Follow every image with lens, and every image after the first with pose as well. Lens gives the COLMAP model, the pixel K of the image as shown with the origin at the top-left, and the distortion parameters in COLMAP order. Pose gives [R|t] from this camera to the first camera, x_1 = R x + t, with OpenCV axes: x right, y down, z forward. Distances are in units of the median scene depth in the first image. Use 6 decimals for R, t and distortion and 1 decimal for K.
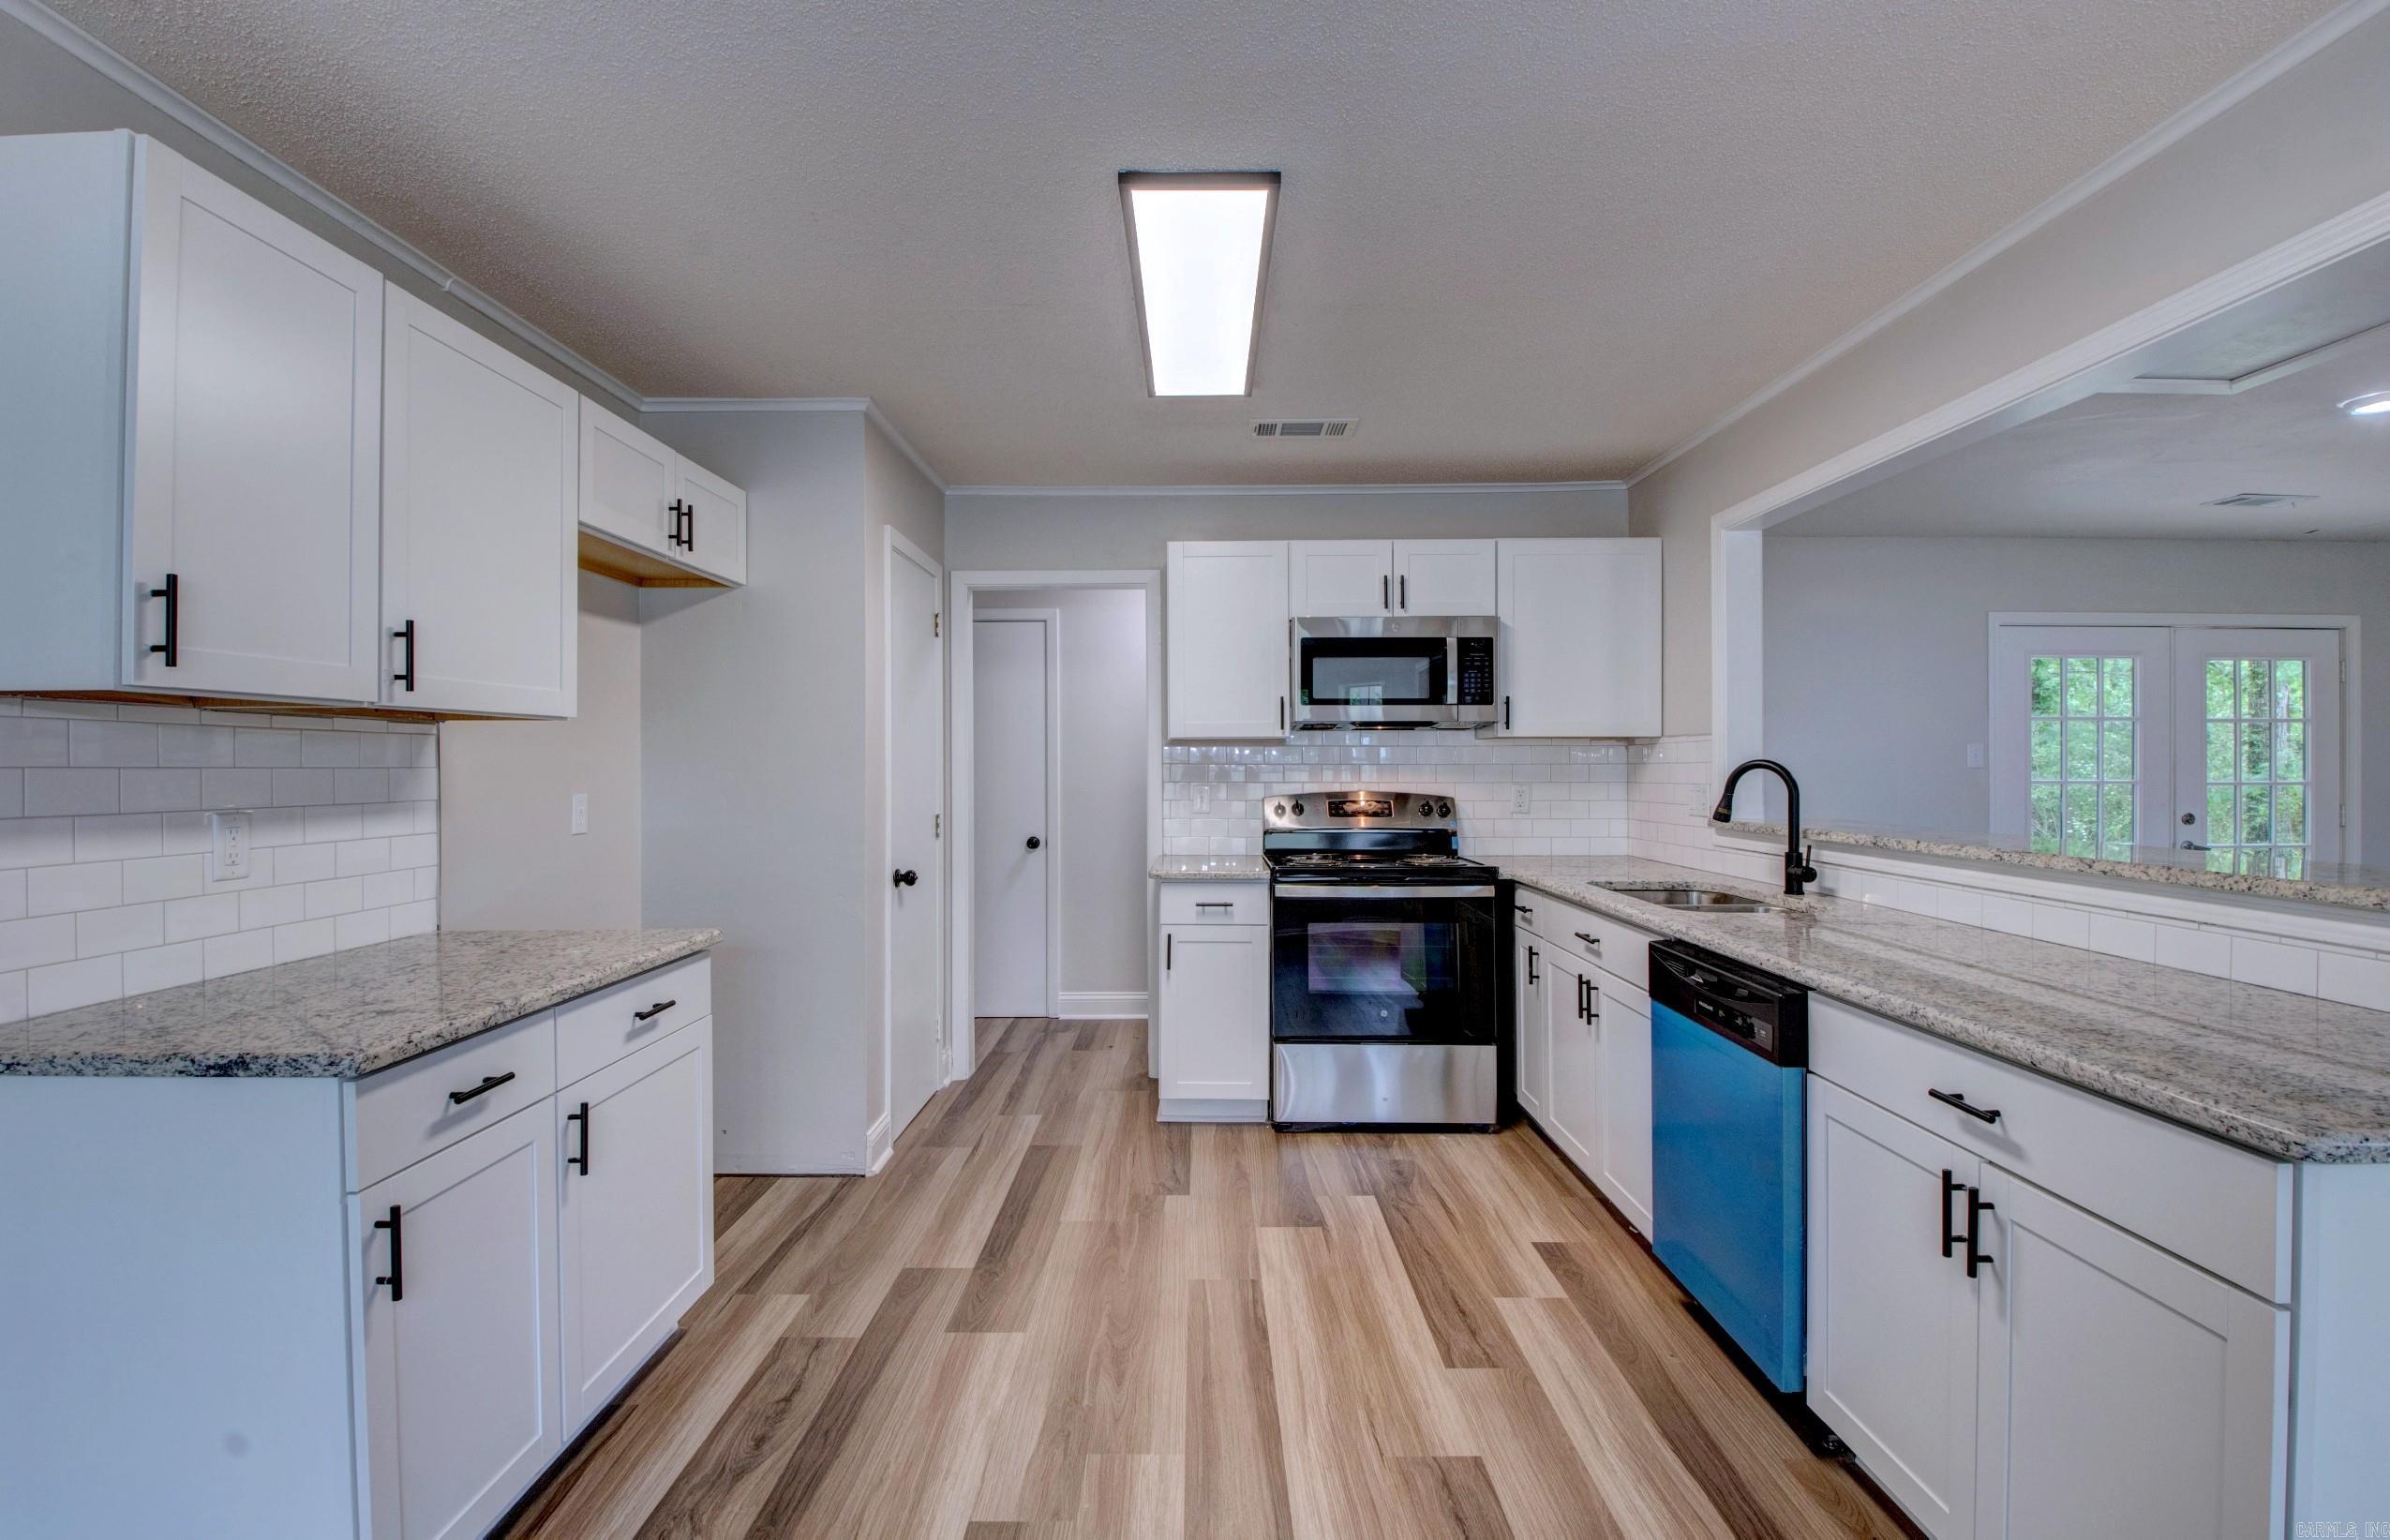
lens RADIAL K [[1117.4, 0, 1188.7], [0, 1117.4, 758.3], [0, 0, 1]] dist [0.024845, -0.037974]
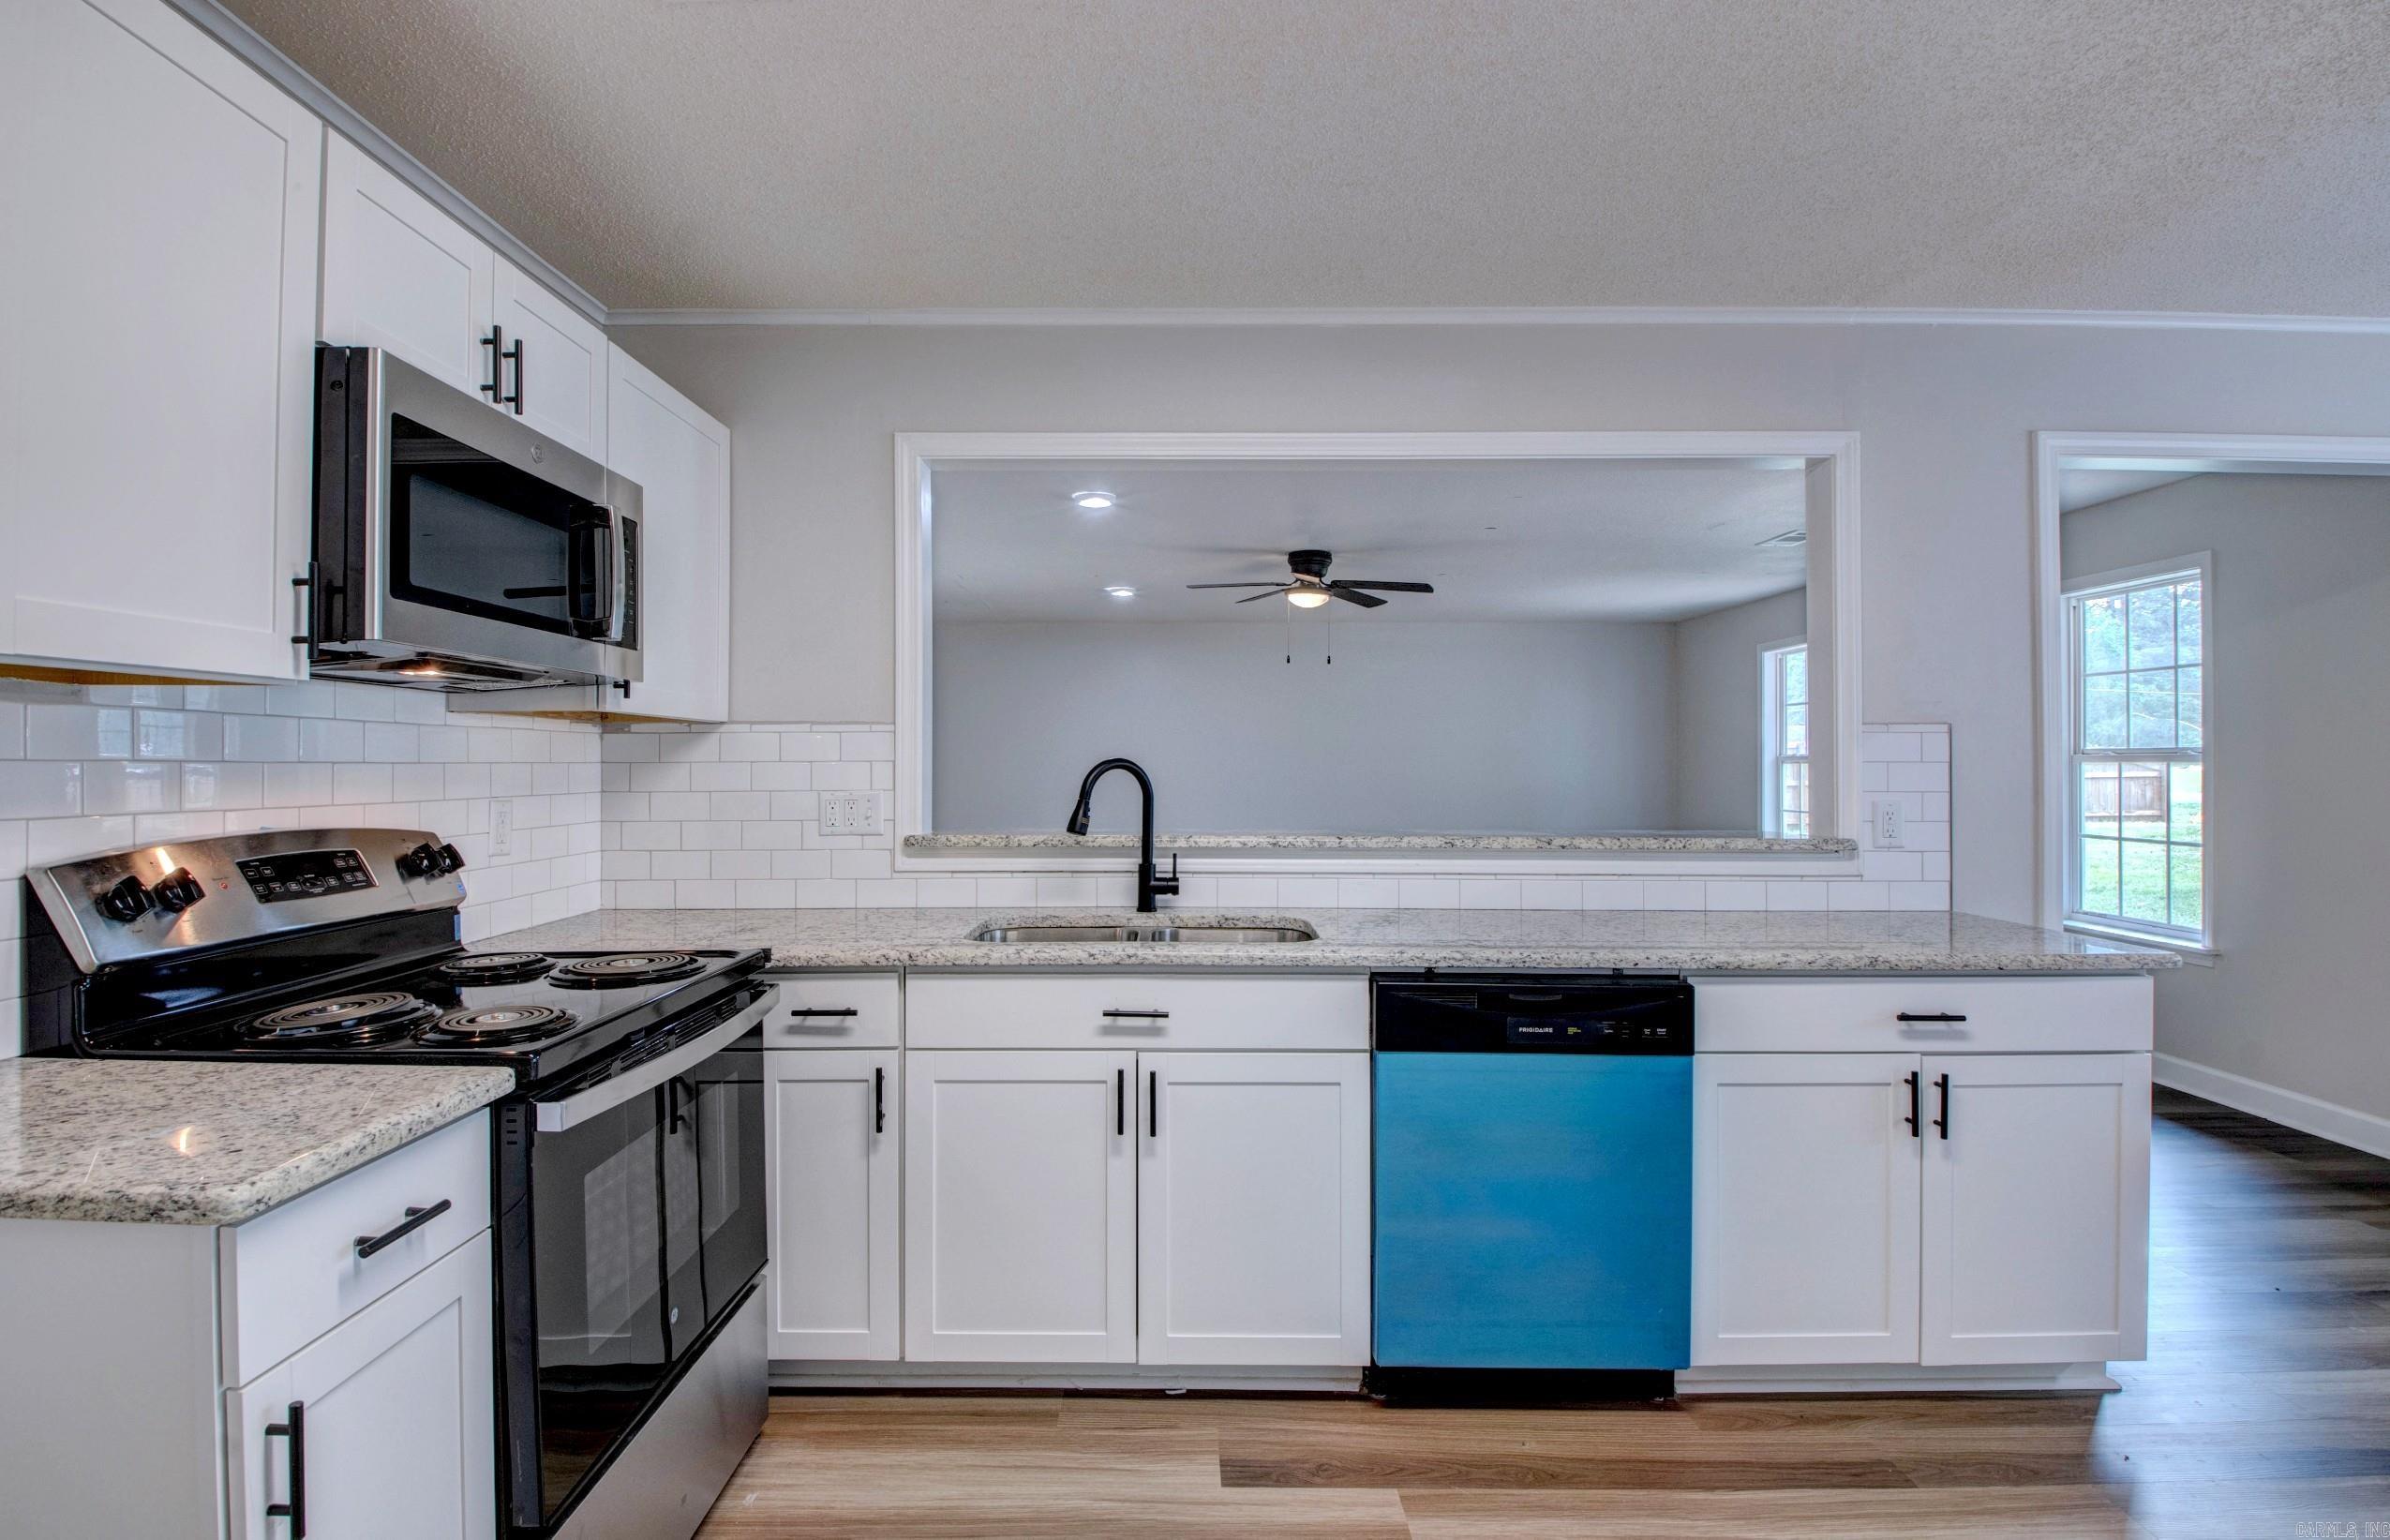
lens RADIAL K [[1133.6, 0, 1178.0], [0, 1133.6, 755.4], [0, 0, 1]] dist [0.028868, -0.040101]
pose [[-0.000779, 0.007795, 0.999969, -0.336034], [-0.007359, 0.999942, -0.007801, 0.004768], [-0.999973, -0.007365, -0.000722, 0.934211]]
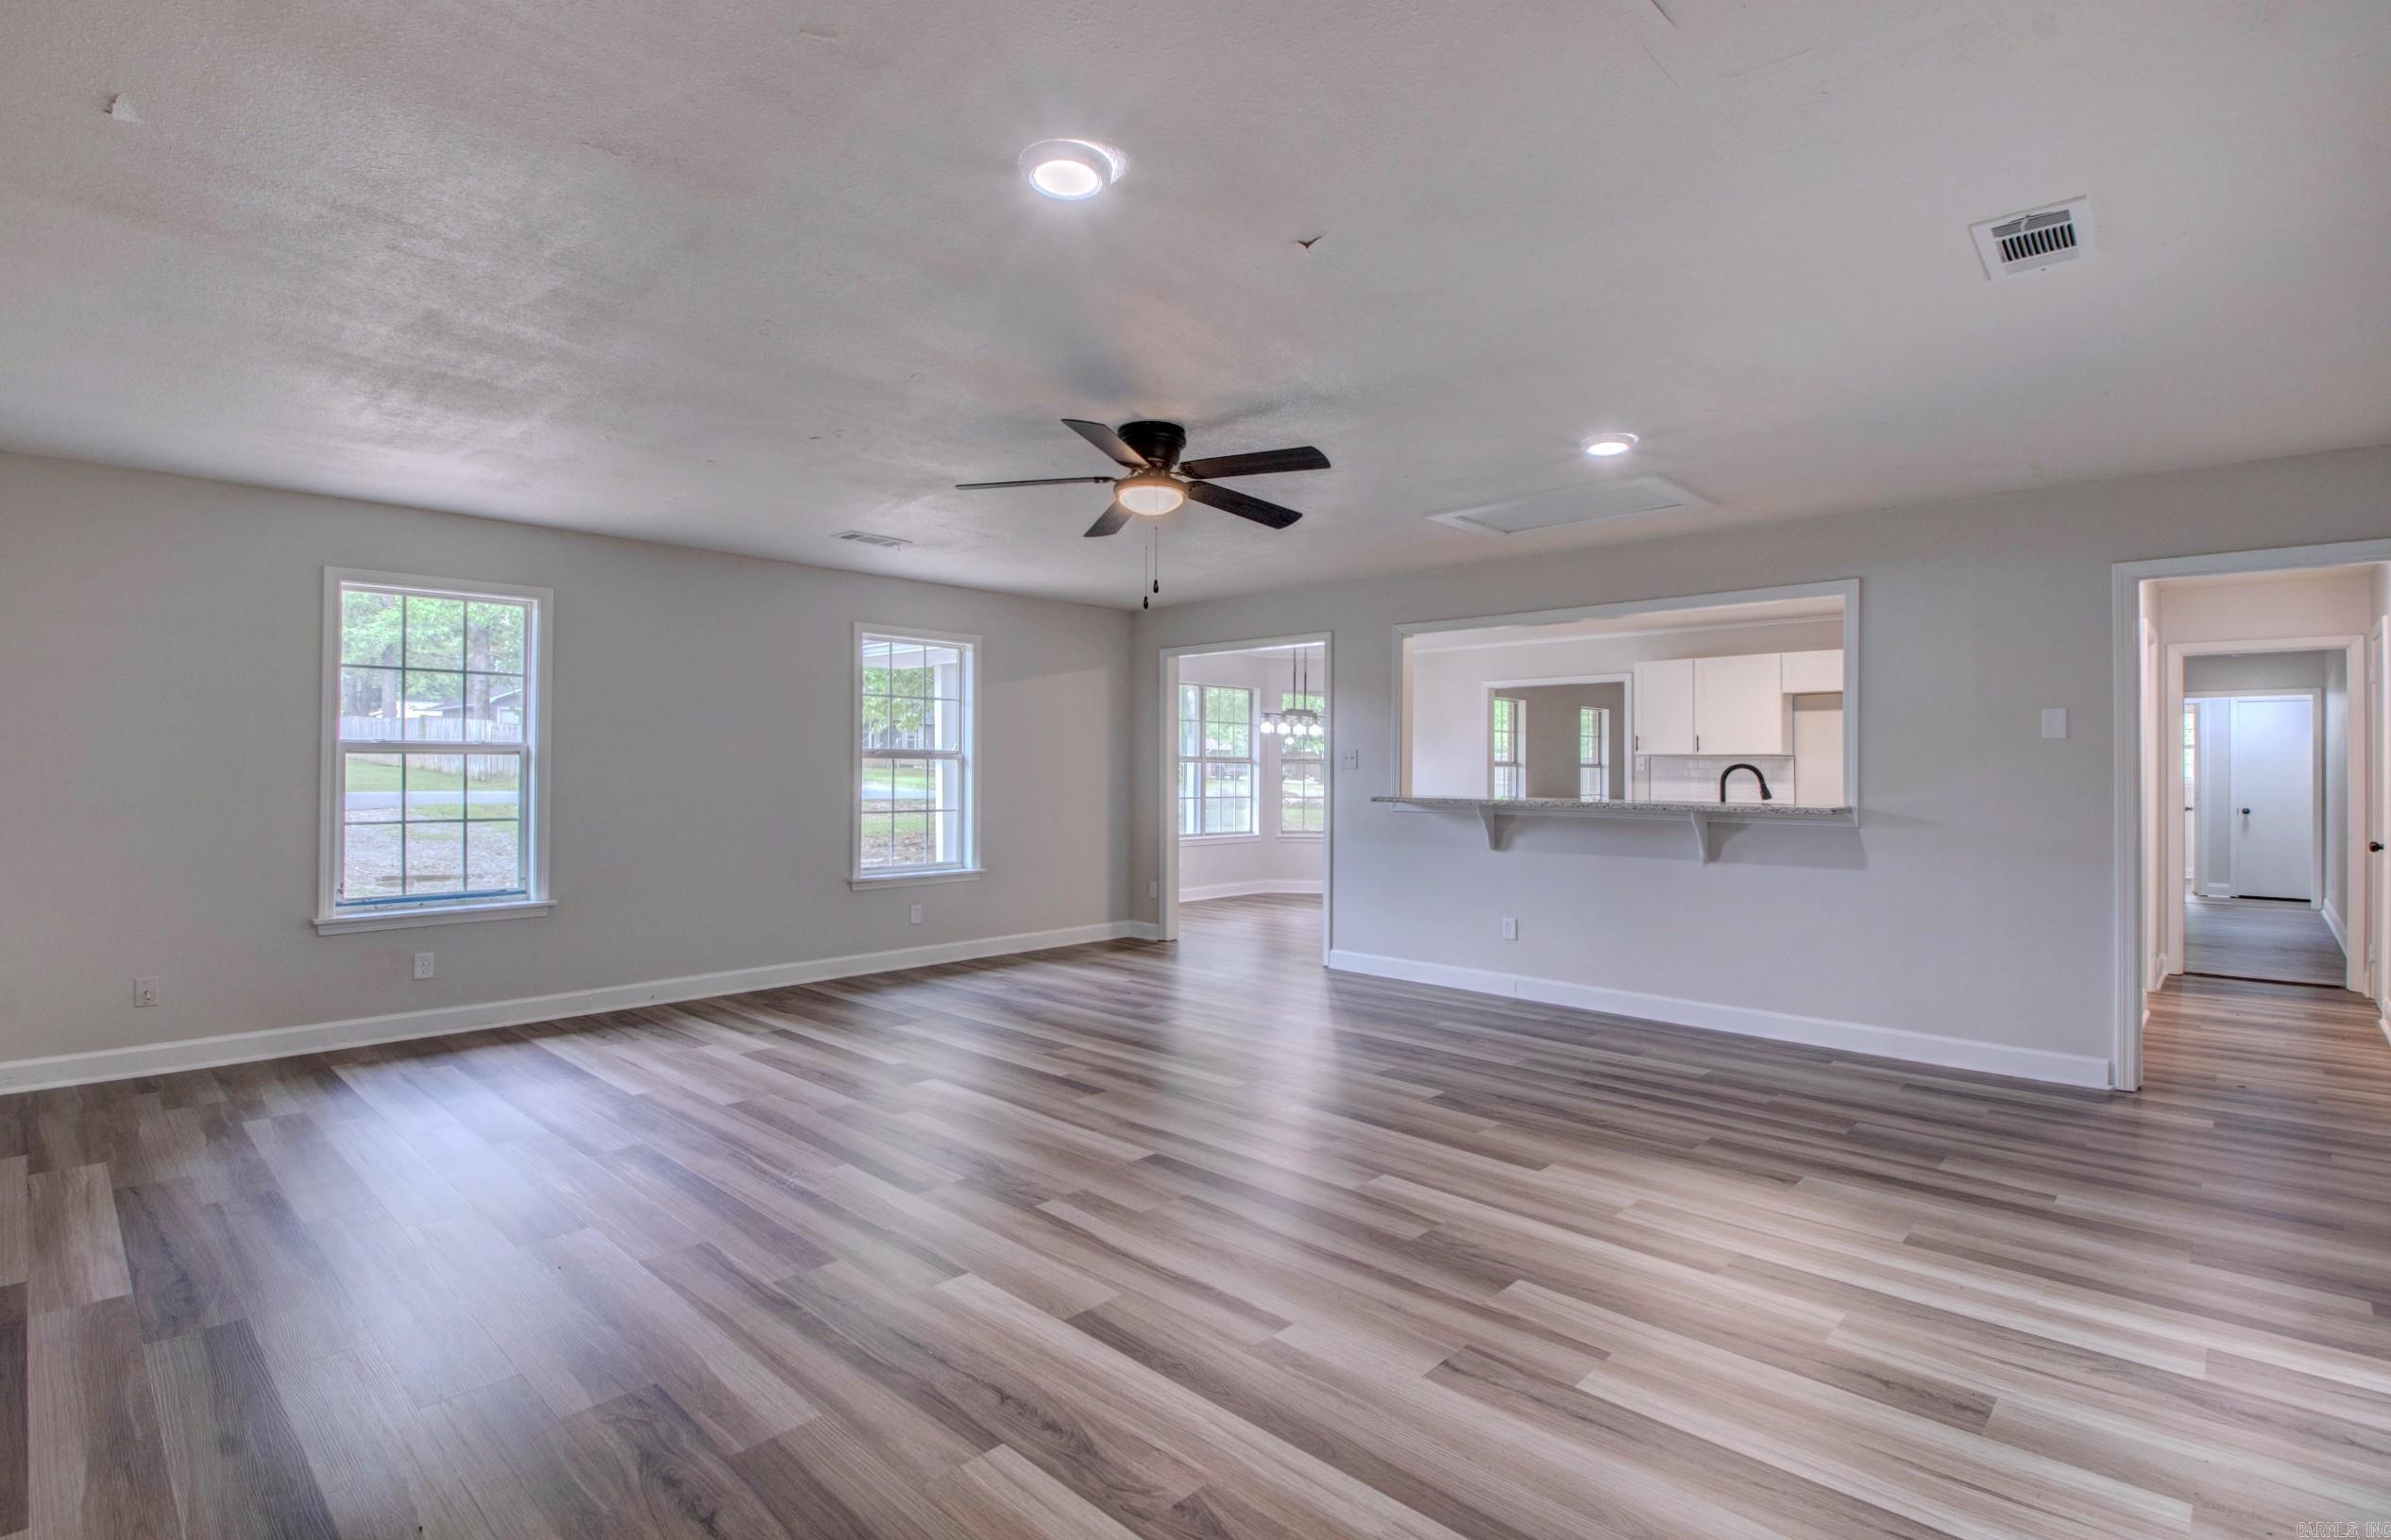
lens RADIAL K [[1128.0, 0, 1177.6], [0, 1128.0, 756.3], [0, 0, 1]] dist [-0.001791, -0.015686]
pose [[-0.694532, -0.011995, -0.719362, 2.334957], [-0.002862, 0.999899, -0.013910, 0.015495], [0.719456, -0.007602, -0.694496, 1.559153]]
